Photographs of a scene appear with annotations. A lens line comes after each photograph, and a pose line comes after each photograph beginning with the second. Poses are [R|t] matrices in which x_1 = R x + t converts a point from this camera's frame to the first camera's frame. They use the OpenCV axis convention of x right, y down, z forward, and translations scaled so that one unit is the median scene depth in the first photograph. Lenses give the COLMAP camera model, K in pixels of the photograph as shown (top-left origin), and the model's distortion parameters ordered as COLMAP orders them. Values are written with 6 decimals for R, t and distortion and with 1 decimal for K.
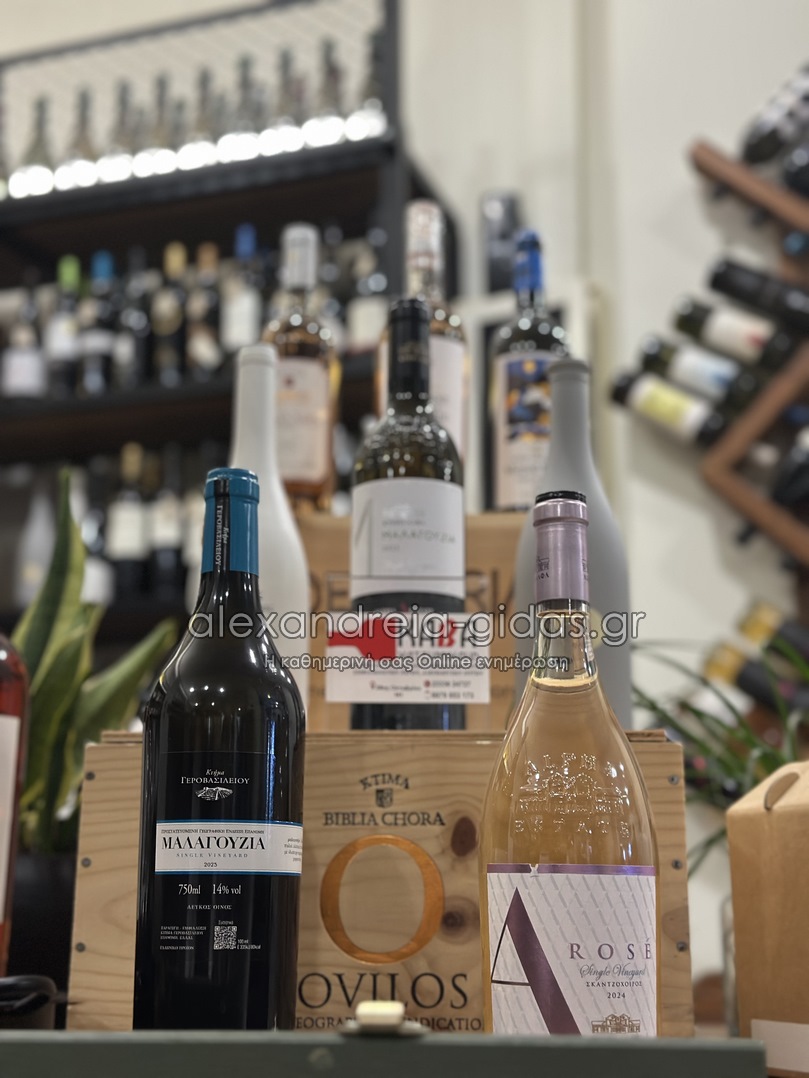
lens RADIAL K [[1523.4, 0, 404.5], [0, 1523.4, 539.0], [0, 0, 1]] dist [0.119454, -0.072520]
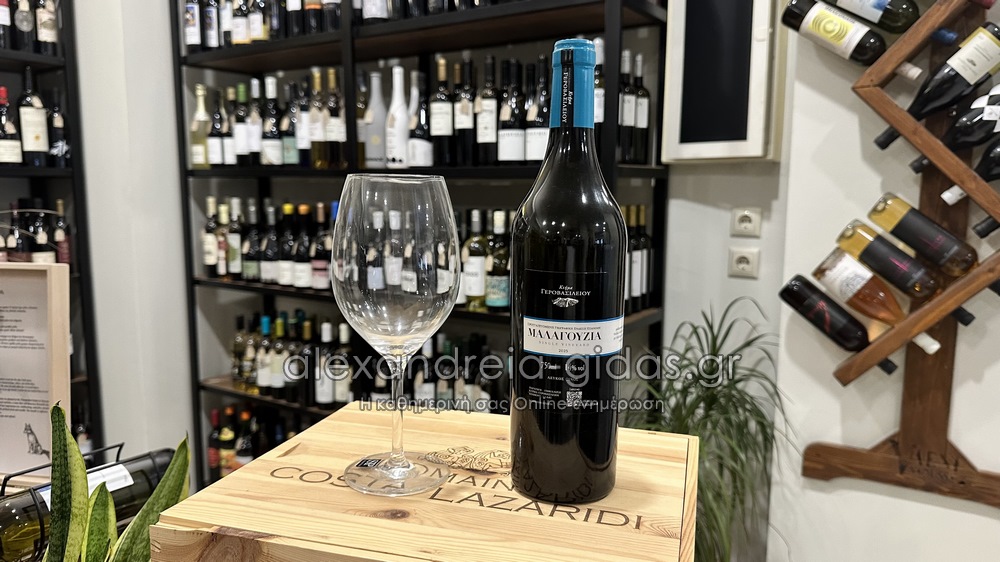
lens RADIAL K [[722.9, 0, 498.2], [0, 722.9, 281.5], [0, 0, 1]] dist [0.060272, -0.102949]
pose [[0.969601, 0.037162, -0.241852, 0.185550], [0.054282, 0.931106, 0.360688, -0.377872], [0.238594, -0.362852, 0.900784, 1.022079]]
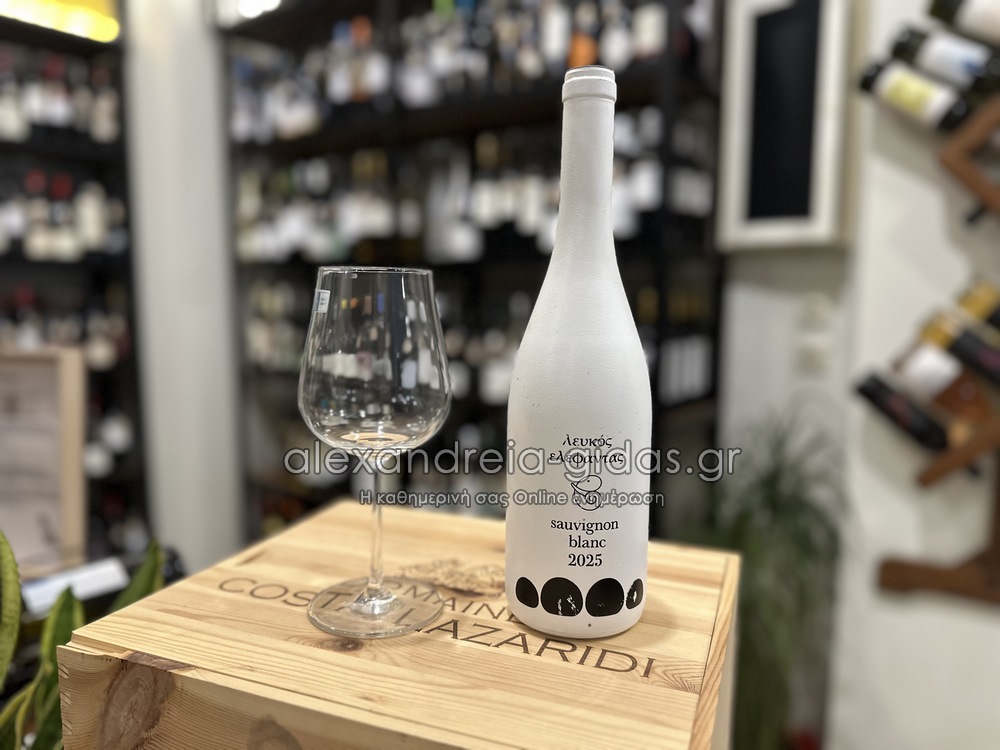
lens RADIAL K [[730.1, 0, 495.1], [0, 730.1, 373.4], [0, 0, 1]] dist [0.000455, -0.009985]
pose [[0.943551, 0.043468, -0.328364, 0.211462], [0.078480, 0.933785, 0.349123, -0.323824], [0.321797, -0.355185, 0.877662, 1.133103]]
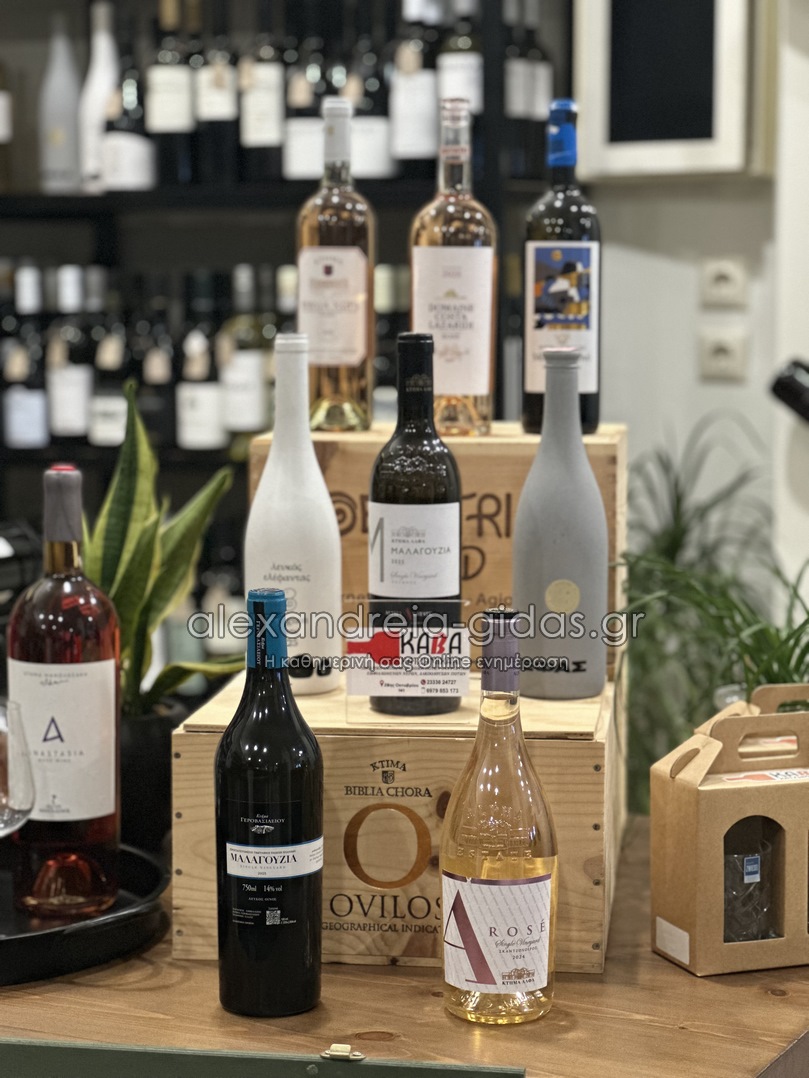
lens RADIAL K [[2443.5, 0, 404.5], [0, 2443.5, 539.0], [0, 0, 1]] dist [-0.079086, 4.458972]
pose [[0.996398, 0.005359, -0.084628, 0.186484], [0.024455, 0.937438, 0.347293, -0.795865], [0.081195, -0.348112, 0.933930, -0.981191]]
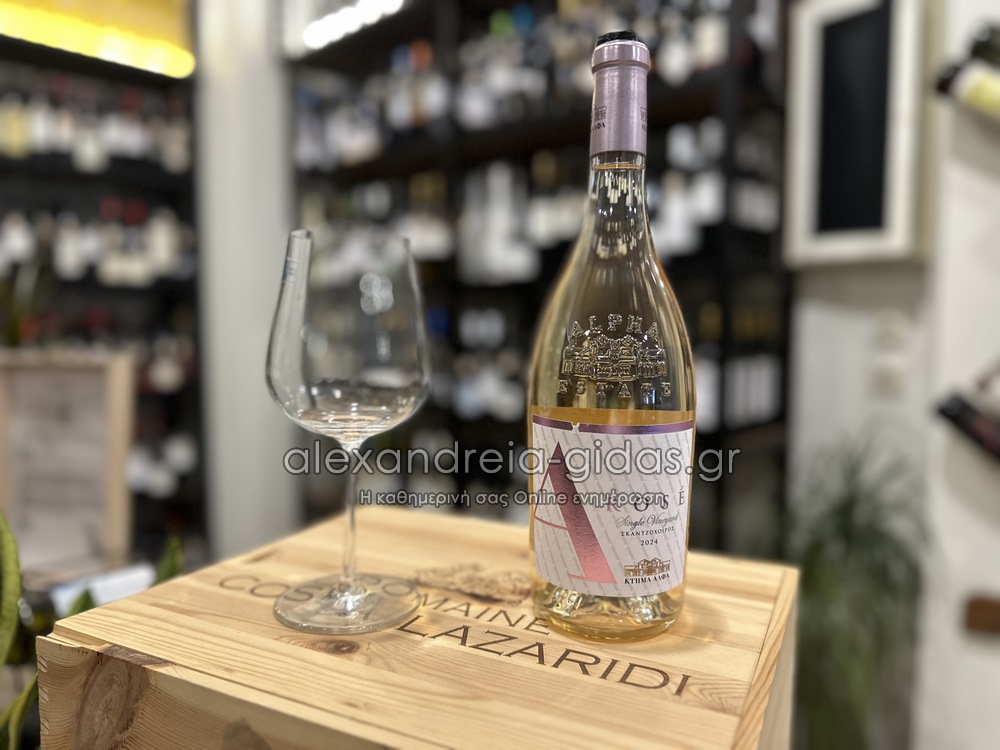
lens RADIAL K [[733.5, 0, 500.0], [0, 733.5, 375.0], [0, 0, 1]] dist [-0.013587, 0.000692]
pose [[0.913044, 0.034928, -0.406363, 0.223994], [0.098479, 0.947969, 0.302750, -0.272036], [0.395794, -0.316442, 0.862097, 1.174523]]
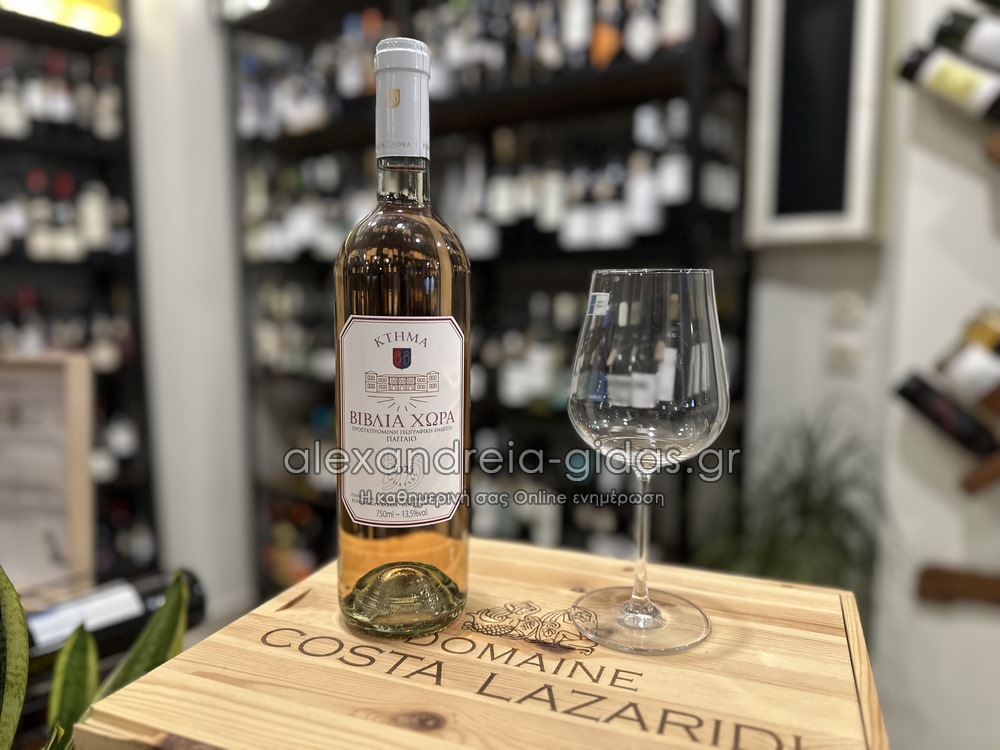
lens RADIAL K [[727.5, 0, 497.1], [0, 727.5, 374.8], [0, 0, 1]] dist [-0.007642, 0.000276]
pose [[0.944477, 0.039597, -0.326182, 0.129612], [0.082695, 0.932113, 0.352601, -0.308660], [0.318000, -0.359997, 0.877085, 1.192321]]
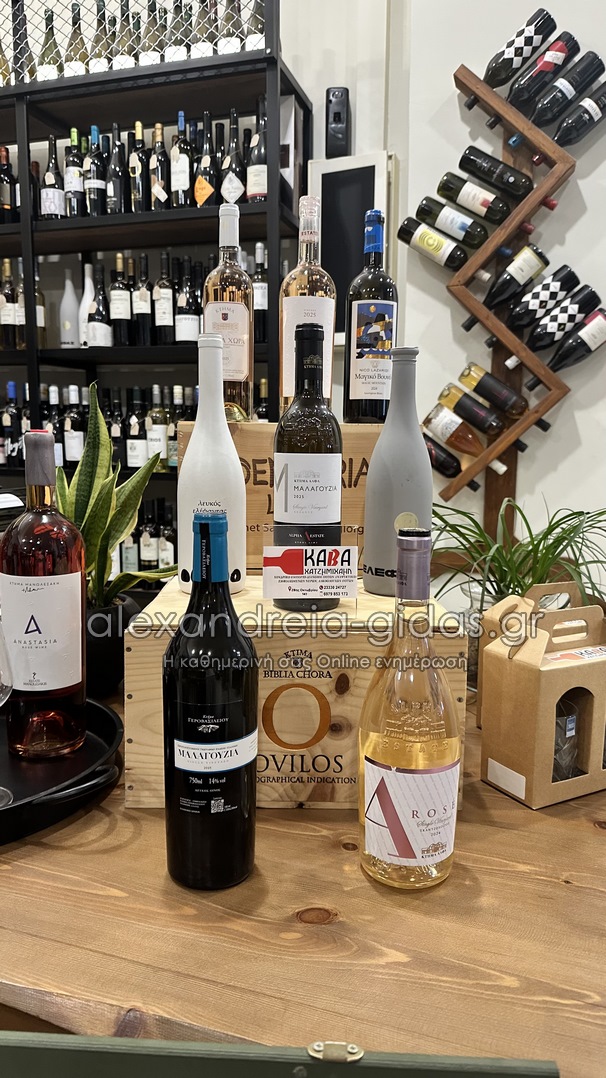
lens RADIAL K [[759.5, 0, 299.2], [0, 759.5, 536.2], [0, 0, 1]] dist [0.187846, -0.464757]
pose [[0.998956, 0.001827, 0.045637, -0.052244], [-0.018353, 0.931046, 0.364441, -0.287546], [-0.041824, -0.364898, 0.930107, 0.233124]]
